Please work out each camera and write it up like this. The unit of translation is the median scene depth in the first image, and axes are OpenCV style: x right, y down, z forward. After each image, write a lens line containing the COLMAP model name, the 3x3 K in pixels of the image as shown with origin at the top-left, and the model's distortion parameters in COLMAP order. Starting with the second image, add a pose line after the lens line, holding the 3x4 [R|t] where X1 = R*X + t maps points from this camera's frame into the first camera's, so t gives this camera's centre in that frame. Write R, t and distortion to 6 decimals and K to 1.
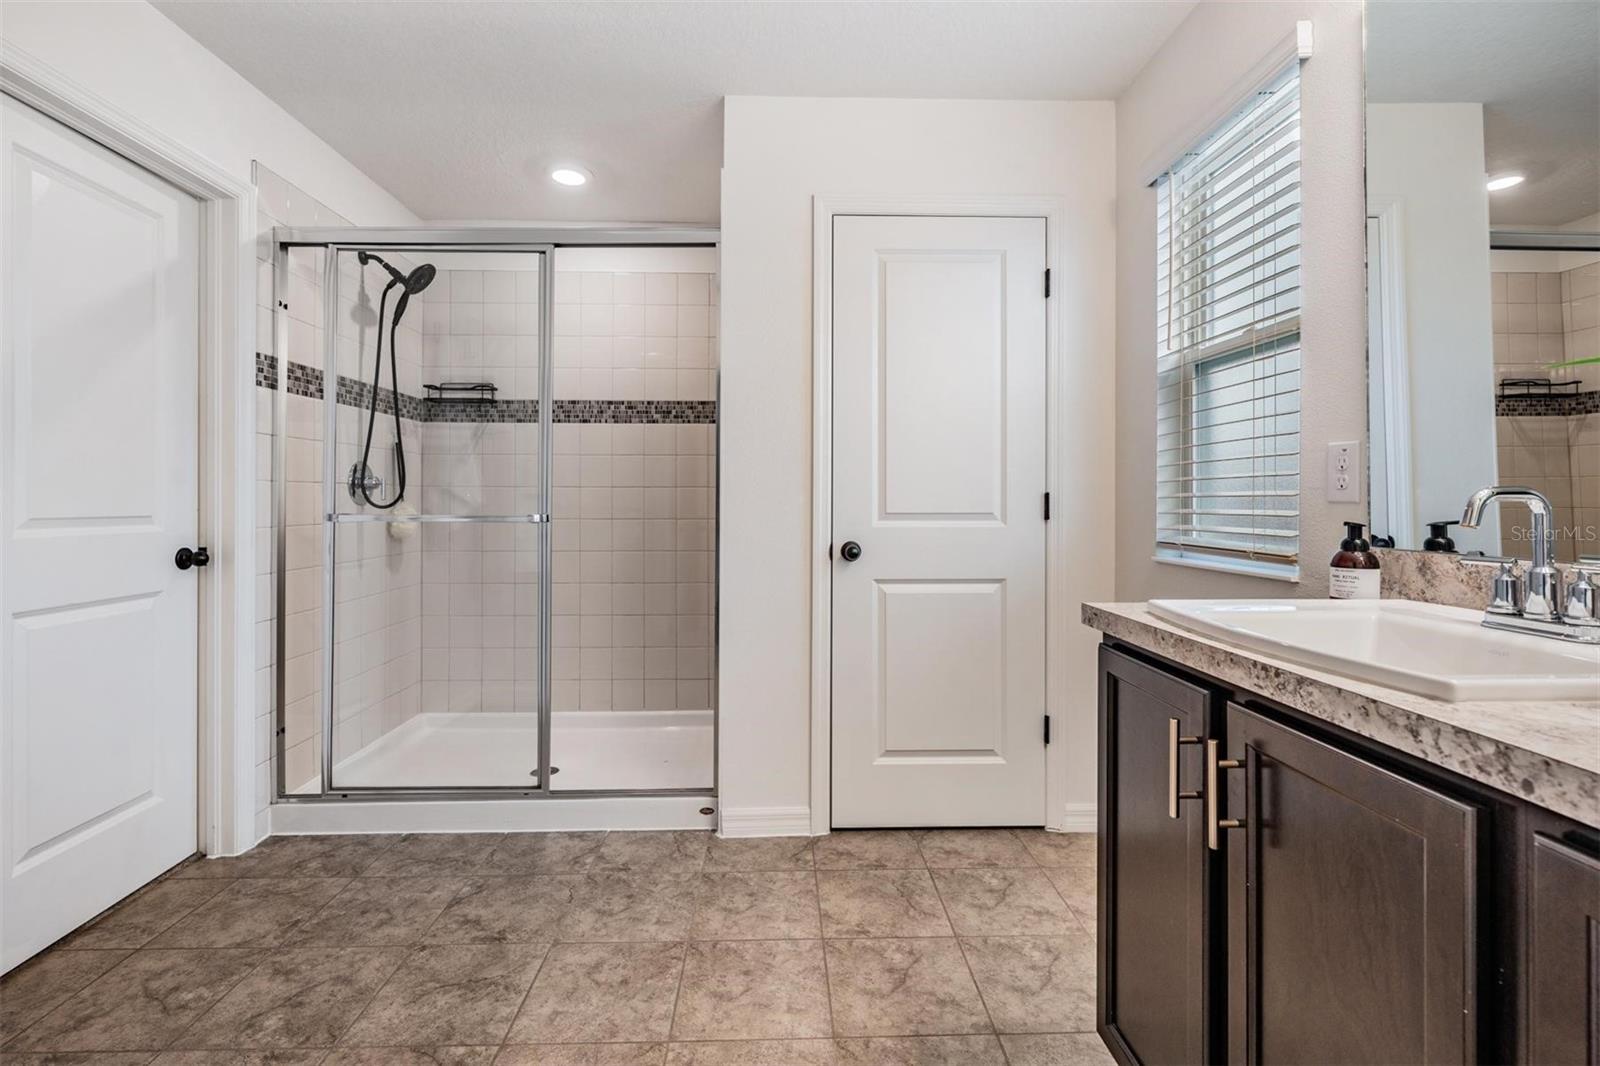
lens RADIAL K [[723.8, 0, 795.0], [0, 723.8, 513.9], [0, 0, 1]] dist [0.001909, -0.000554]
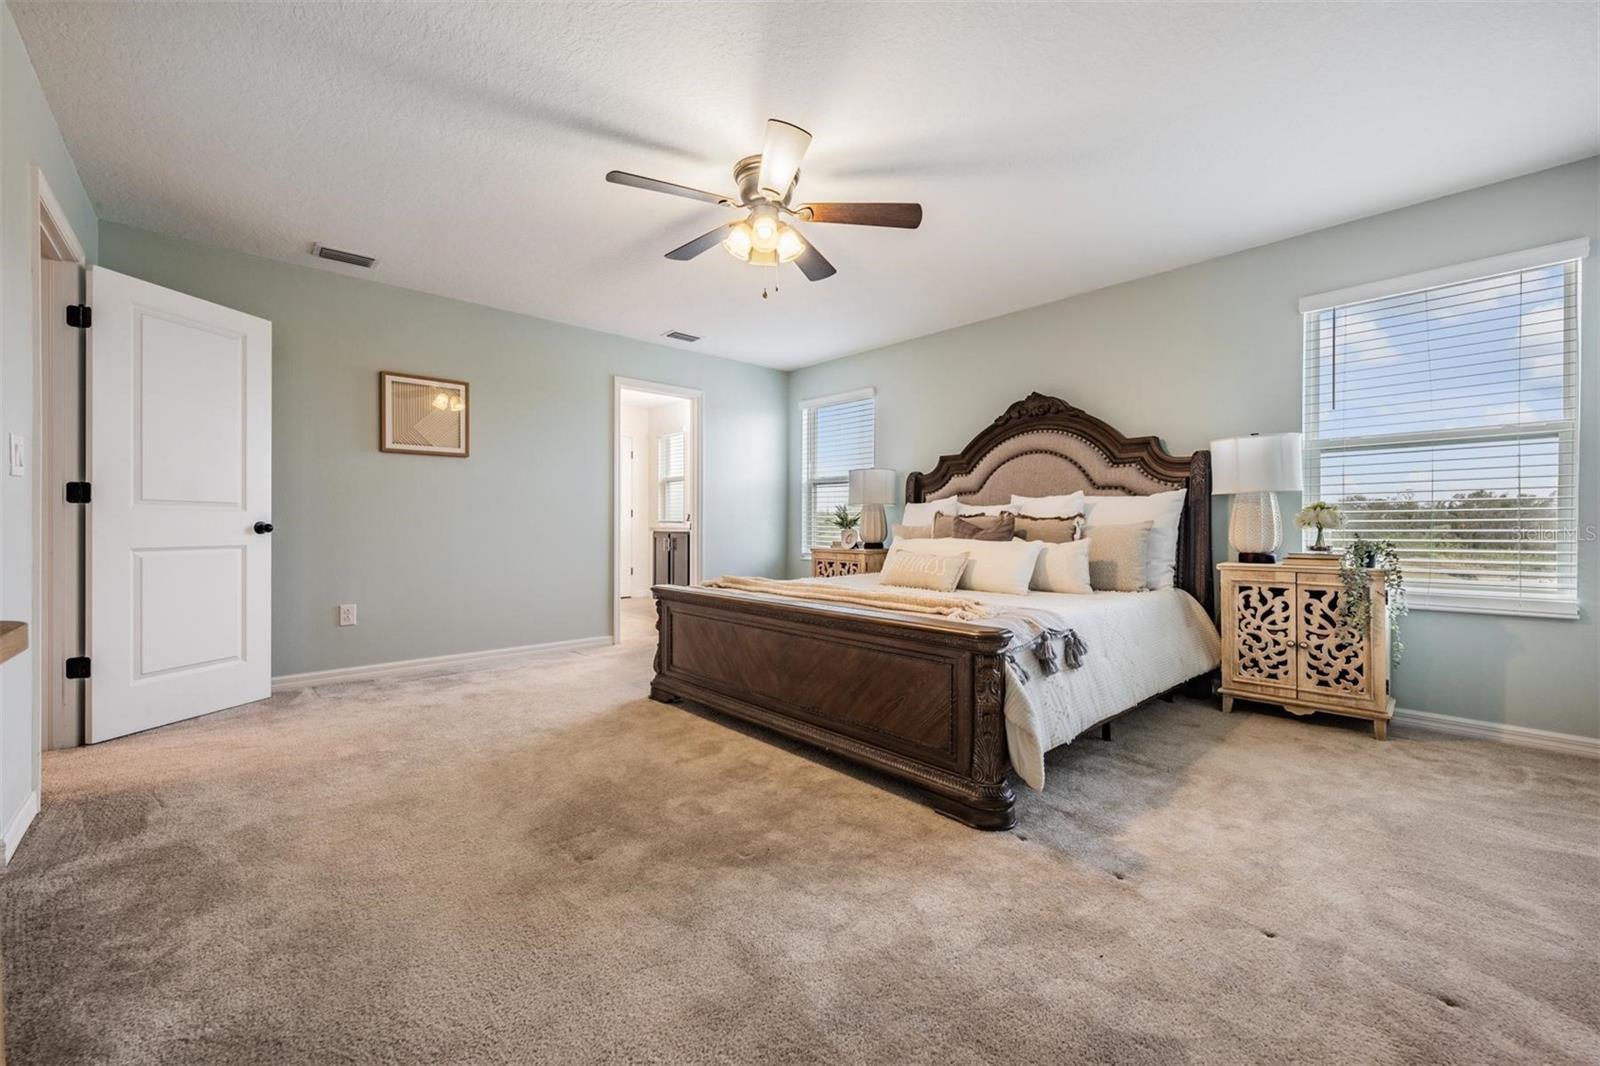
lens RADIAL K [[660.0, 0, 795.5], [0, 660.0, 481.9], [0, 0, 1]] dist [-0.000528, -0.000117]
pose [[0.760892, 0.039300, 0.647688, -1.416274], [0.009515, 0.997381, -0.071697, 0.095333], [-0.648809, 0.060716, 0.758525, -2.495455]]
